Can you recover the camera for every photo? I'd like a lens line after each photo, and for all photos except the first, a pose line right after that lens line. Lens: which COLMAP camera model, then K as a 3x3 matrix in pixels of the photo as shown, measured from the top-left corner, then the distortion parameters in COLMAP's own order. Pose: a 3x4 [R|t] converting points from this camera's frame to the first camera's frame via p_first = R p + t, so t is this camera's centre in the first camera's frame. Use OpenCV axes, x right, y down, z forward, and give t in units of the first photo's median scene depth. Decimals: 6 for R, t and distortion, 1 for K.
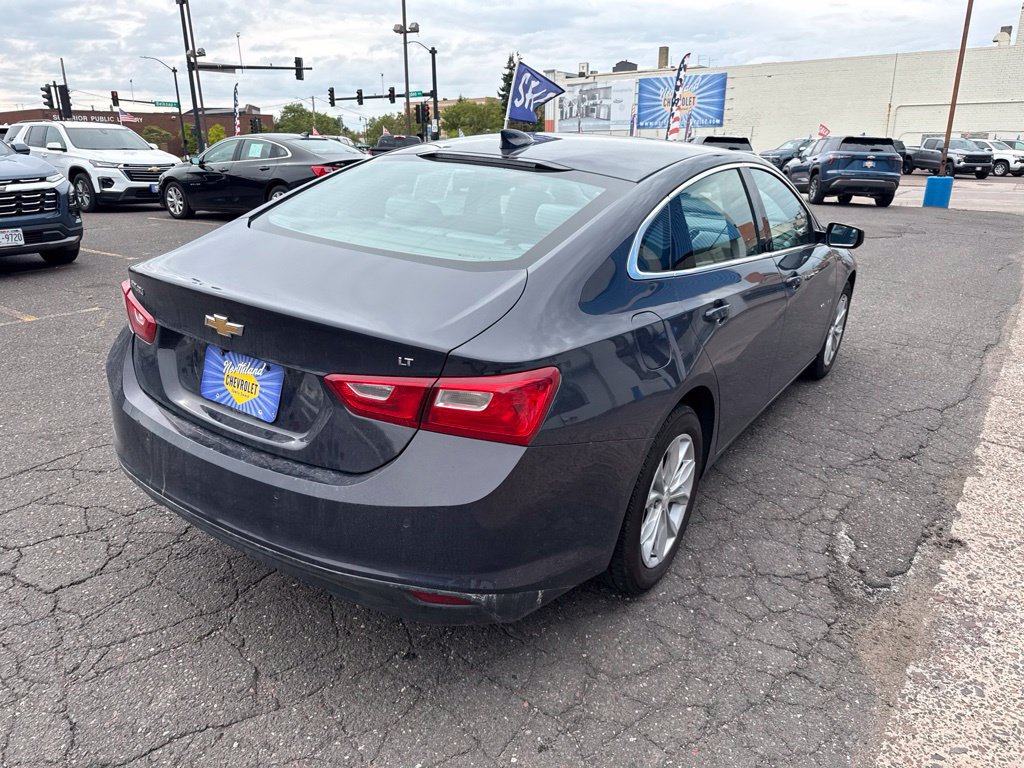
lens RADIAL K [[718.9, 0, 515.0], [0, 718.9, 386.5], [0, 0, 1]] dist [0.009904, -0.009859]
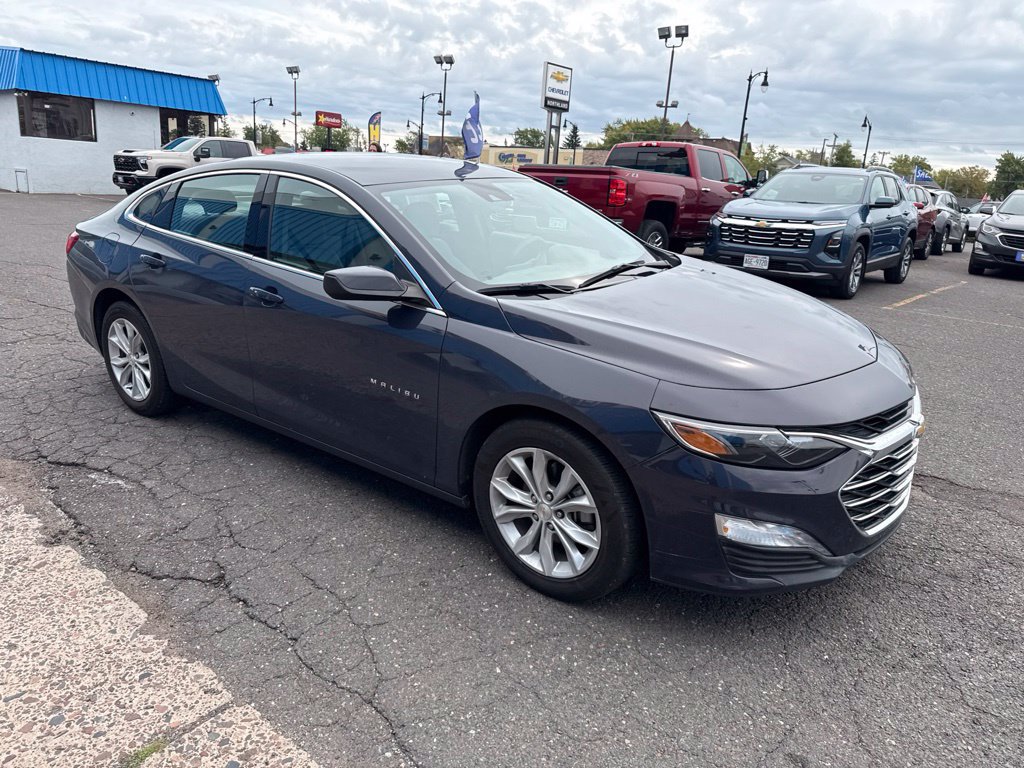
lens RADIAL K [[711.5, 0, 519.9], [0, 711.5, 384.7], [0, 0, 1]] dist [0.037065, -0.039726]
pose [[-0.055057, 0.269603, -0.961396, 0.934161], [-0.371559, 0.888176, 0.270348, -0.300423], [0.926775, 0.372100, 0.051273, 0.936647]]
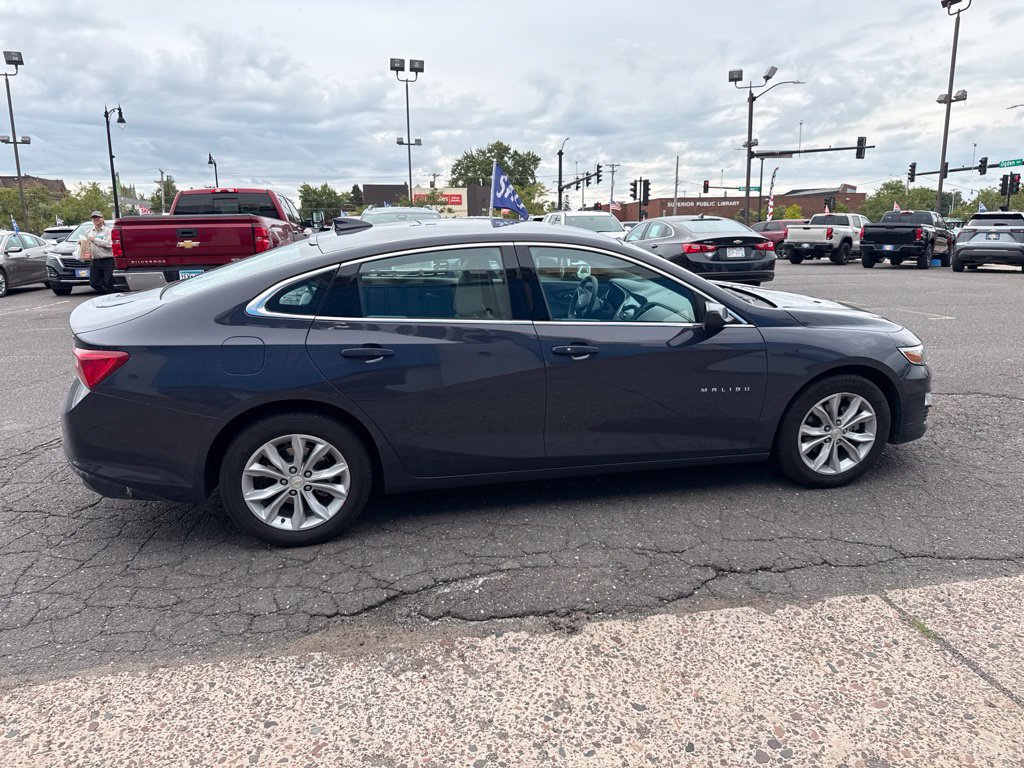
lens RADIAL K [[713.8, 0, 516.8], [0, 713.8, 379.8], [0, 0, 1]] dist [0.036071, -0.044635]
pose [[0.721464, 0.130327, -0.680077, 0.745186], [-0.203886, 0.978572, -0.028764, -0.040471], [0.661756, 0.159410, 0.732576, 0.136312]]
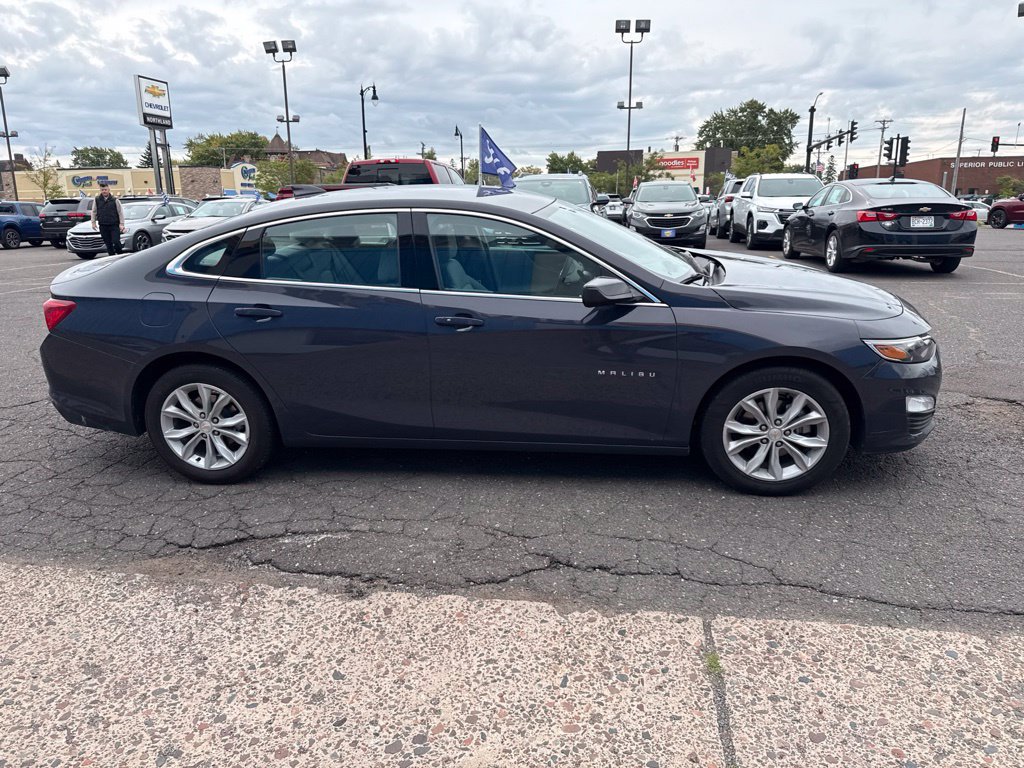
lens RADIAL K [[716.9, 0, 515.7], [0, 716.9, 381.4], [0, 0, 1]] dist [0.023852, -0.028565]
pose [[0.455721, 0.208774, -0.865293, 0.951815], [-0.264731, 0.959907, 0.092177, -0.129107], [0.849844, 0.187063, 0.492719, 0.420549]]
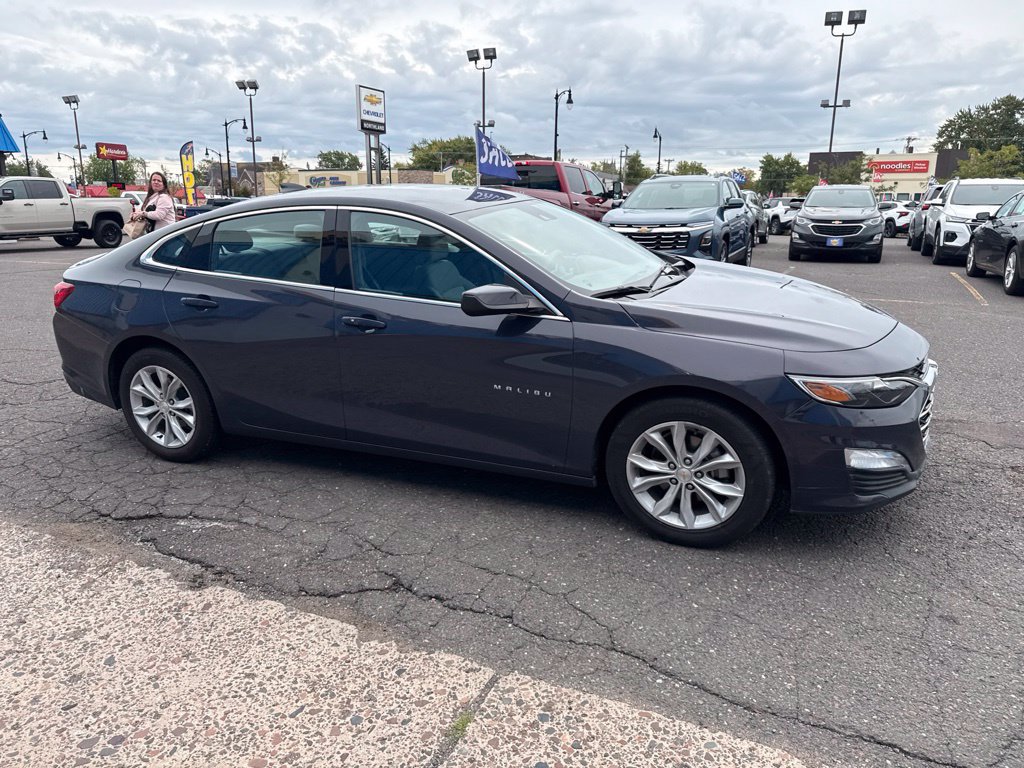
lens RADIAL K [[713.8, 0, 516.8], [0, 713.8, 379.8], [0, 0, 1]] dist [0.036071, -0.044635]
pose [[0.196165, 0.231337, -0.952892, 1.001955], [-0.310135, 0.936524, 0.163518, -0.215851], [0.930234, 0.263449, 0.255459, 0.695112]]
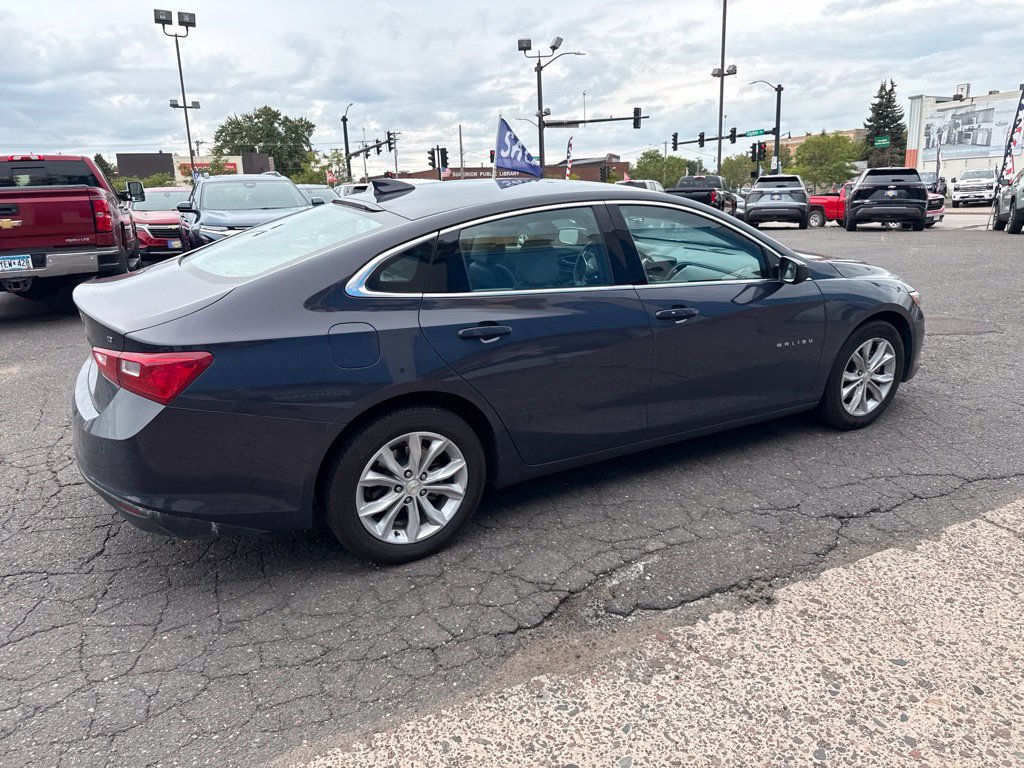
lens RADIAL K [[713.8, 0, 516.8], [0, 713.8, 379.8], [0, 0, 1]] dist [0.036071, -0.044635]
pose [[0.892168, 0.081434, -0.444302, 0.458300], [-0.108094, 0.993526, -0.034955, 0.003084], [0.438579, 0.079212, 0.895195, 0.013455]]
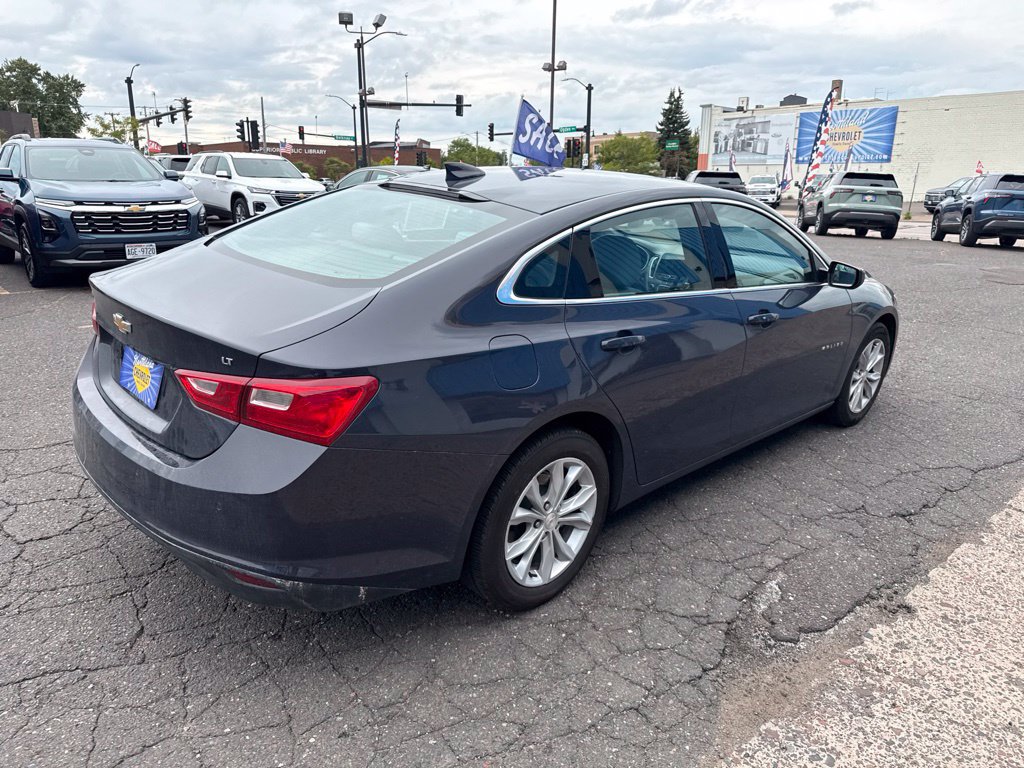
lens RADIAL K [[716.9, 0, 515.7], [0, 716.9, 381.4], [0, 0, 1]] dist [0.023852, -0.028565]
pose [[0.978029, 0.069117, -0.196680, 0.185122], [-0.078427, 0.996120, -0.039936, 0.002272], [0.193156, 0.054484, 0.979654, -0.007936]]
